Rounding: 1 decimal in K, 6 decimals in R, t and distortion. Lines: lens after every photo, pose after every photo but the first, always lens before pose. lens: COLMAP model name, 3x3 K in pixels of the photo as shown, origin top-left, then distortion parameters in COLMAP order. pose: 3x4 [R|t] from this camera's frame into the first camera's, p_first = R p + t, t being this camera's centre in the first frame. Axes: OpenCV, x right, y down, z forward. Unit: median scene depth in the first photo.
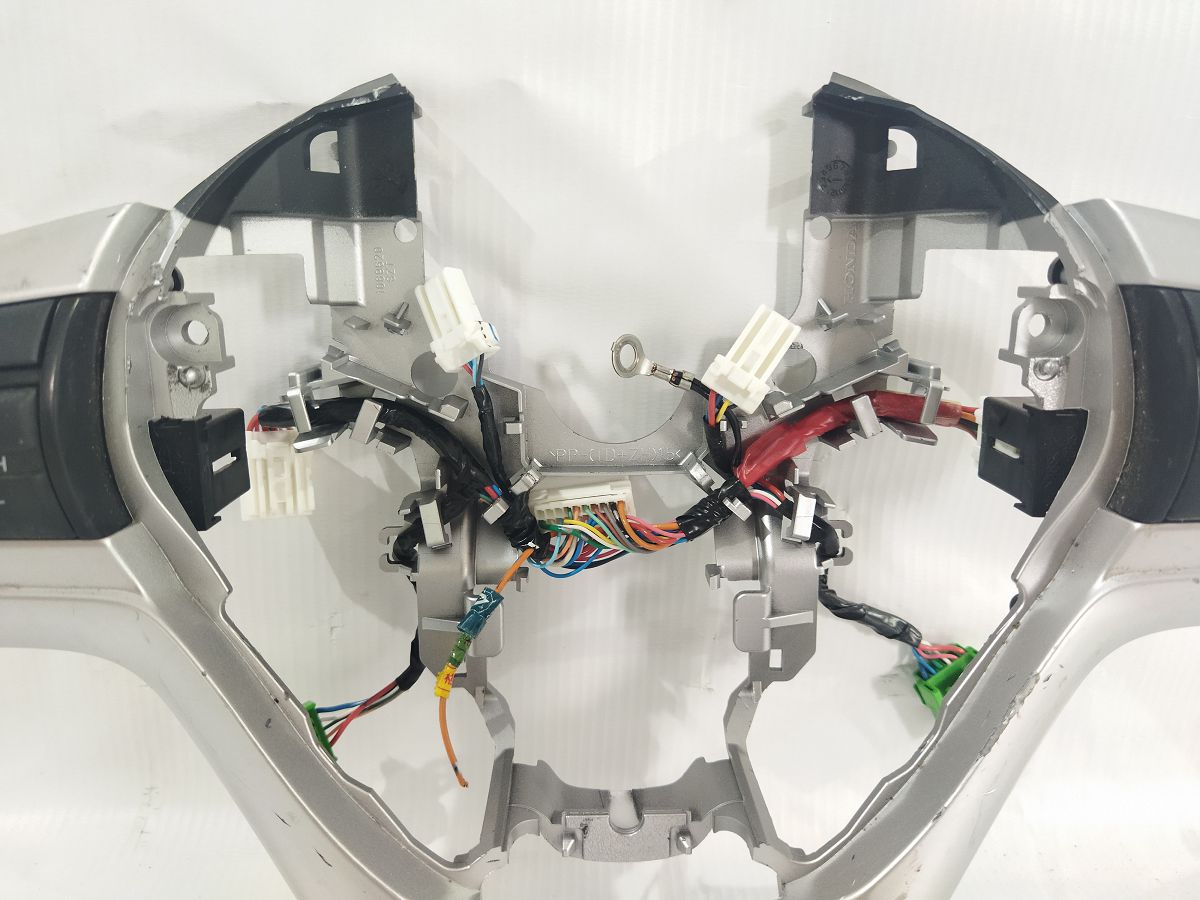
lens RADIAL K [[939.3, 0, 600.0], [0, 939.3, 450.0], [0, 0, 1]] dist [0.096549, -0.212745]
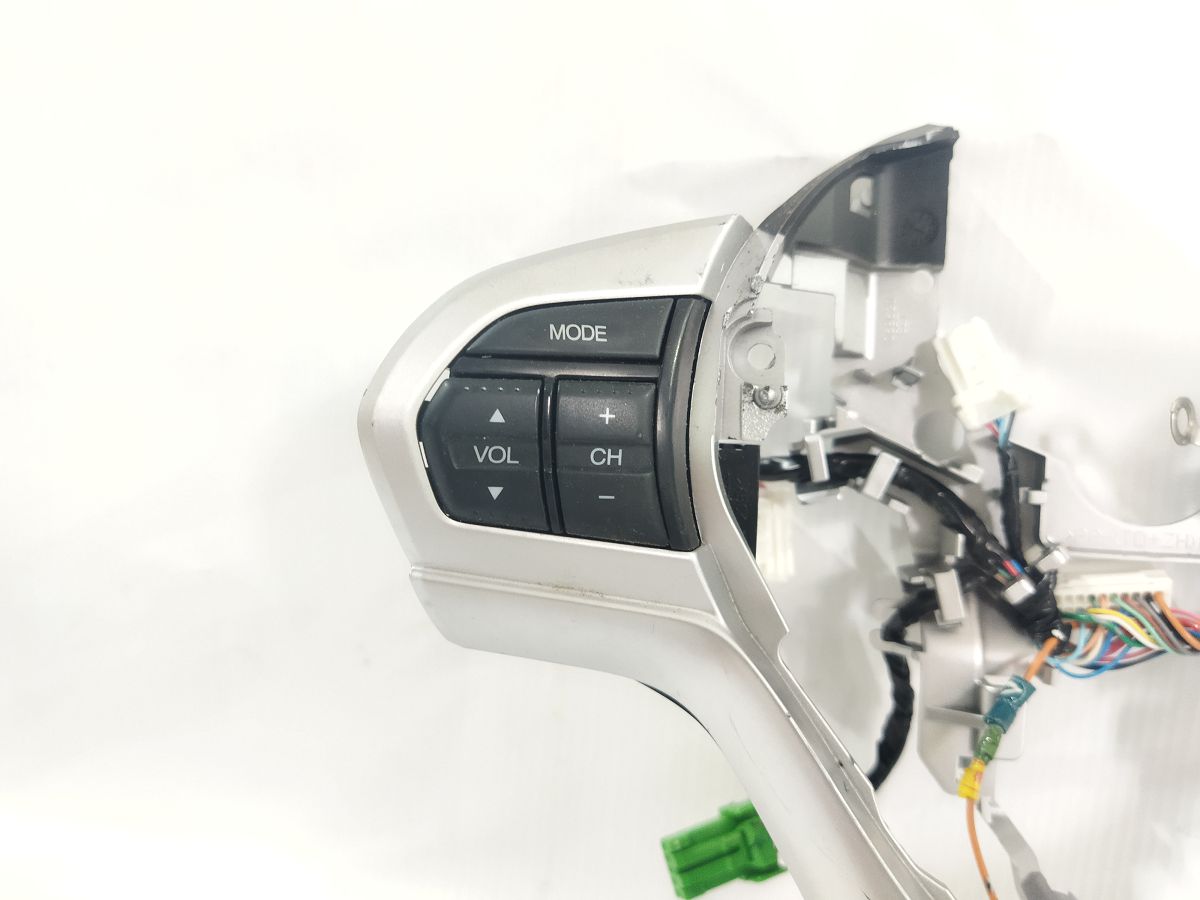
lens RADIAL K [[939.3, 0, 600.0], [0, 939.3, 450.0], [0, 0, 1]] dist [0.096549, -0.212745]
pose [[0.980122, 0.053472, -0.191055, -0.337696], [-0.085687, 0.982639, -0.164556, 0.118955], [0.178938, 0.177656, 0.967688, 0.054869]]
